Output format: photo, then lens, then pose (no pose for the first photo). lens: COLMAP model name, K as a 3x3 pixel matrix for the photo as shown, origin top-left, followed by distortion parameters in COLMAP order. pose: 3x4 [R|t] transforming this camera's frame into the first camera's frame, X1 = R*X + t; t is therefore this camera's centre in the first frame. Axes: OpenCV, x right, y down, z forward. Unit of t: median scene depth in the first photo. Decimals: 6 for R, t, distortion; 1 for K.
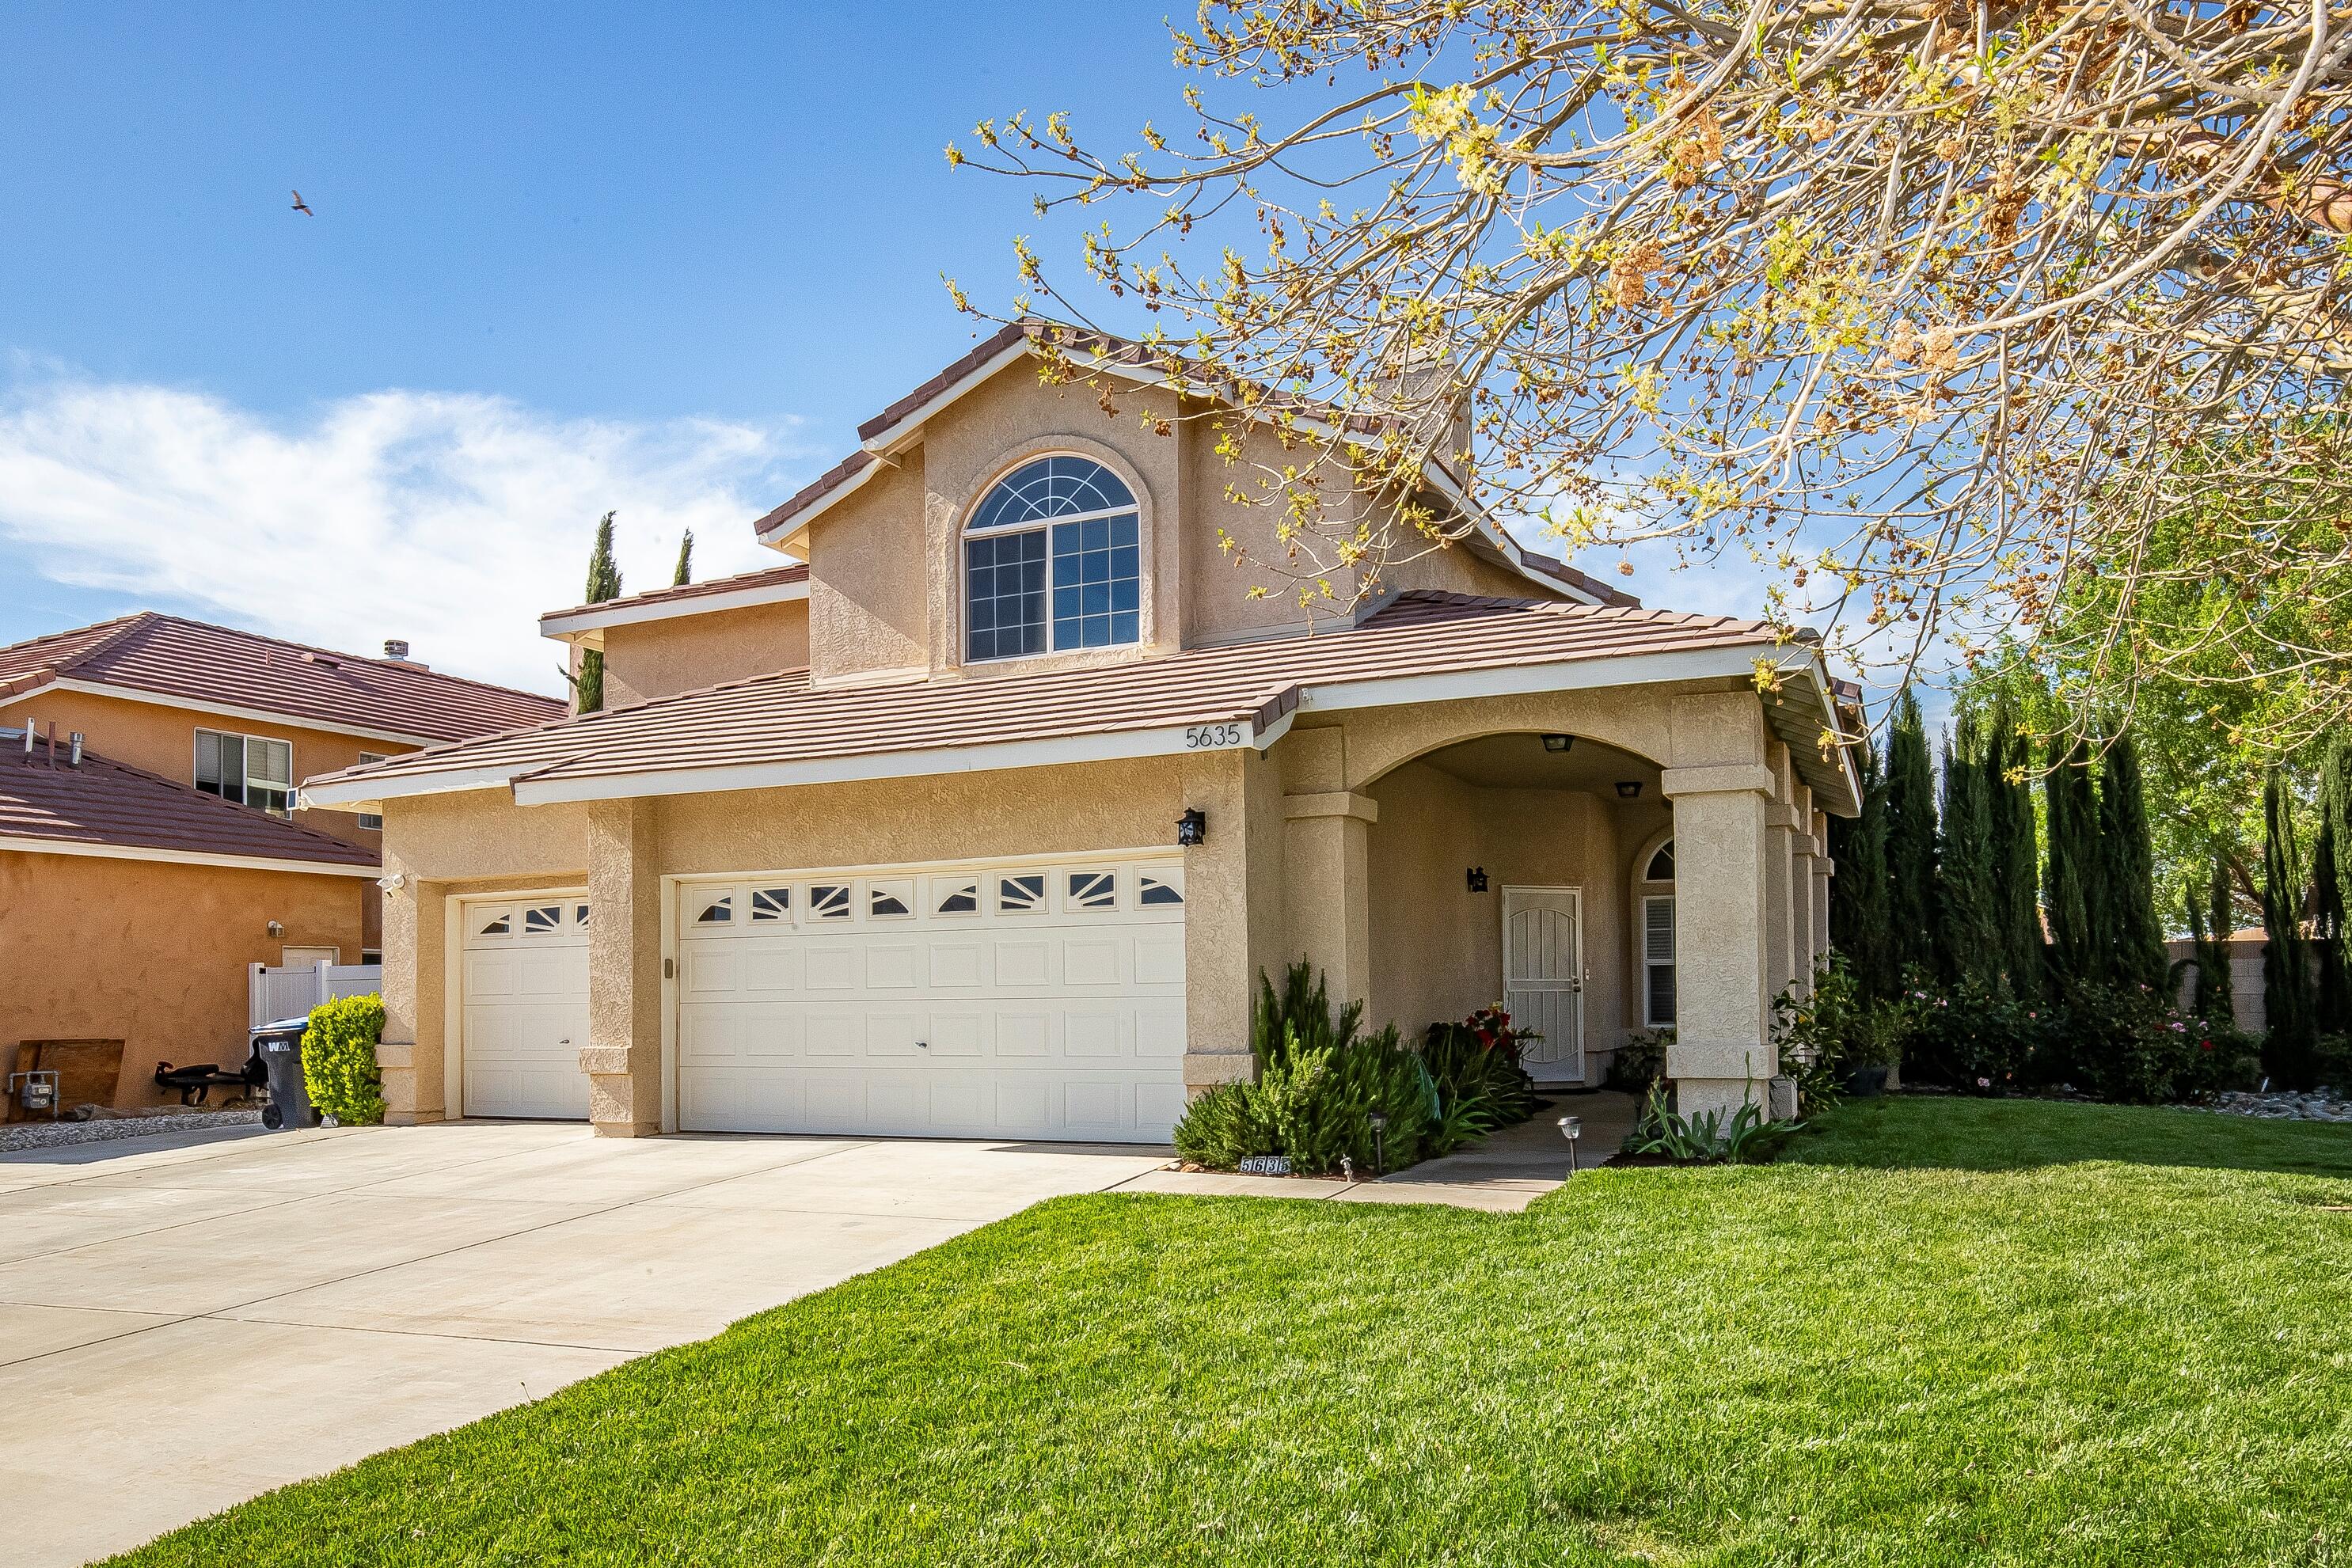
lens RADIAL K [[1617.3, 0, 1181.2], [0, 1617.3, 940.1], [0, 0, 1]] dist [-0.021100, -0.000746]
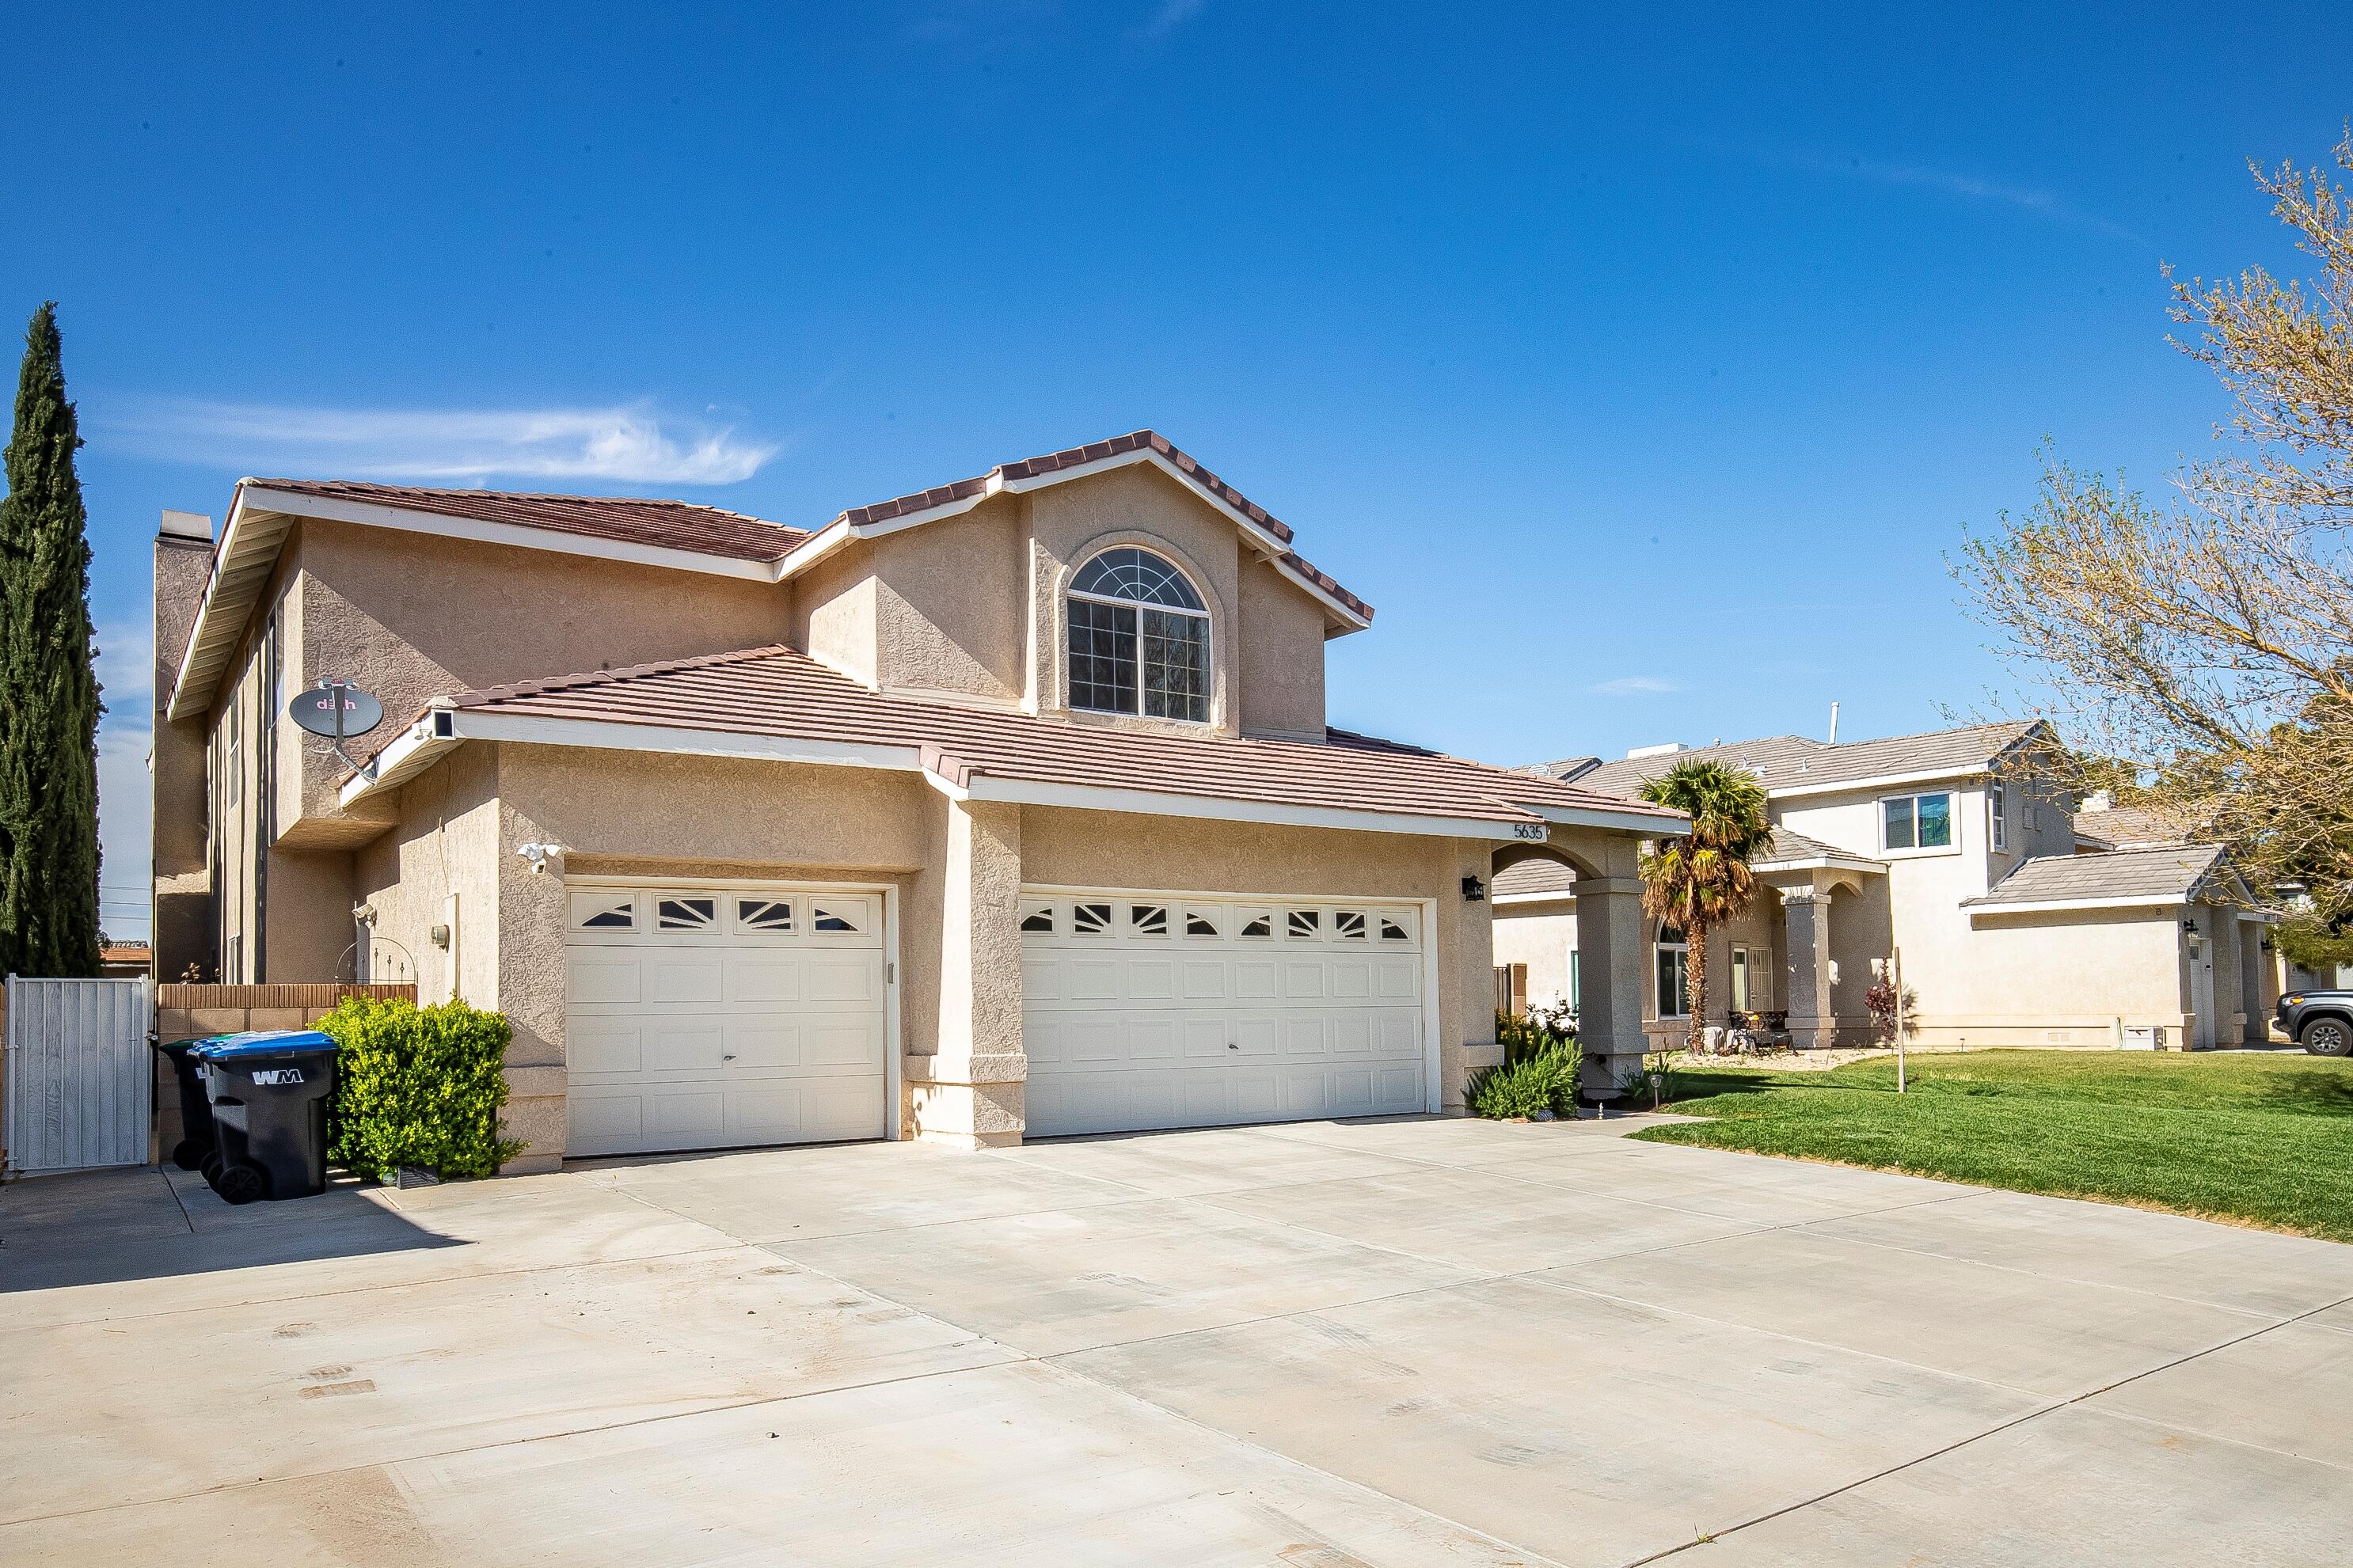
lens RADIAL K [[1617.9, 0, 1181.7], [0, 1617.9, 940.1], [0, 0, 1]] dist [-0.021100, -0.000746]
pose [[0.502638, 0.048189, 0.863153, -1.074504], [-0.019917, 0.998826, -0.044165, 0.035765], [-0.864267, 0.005008, 0.503008, 0.387577]]
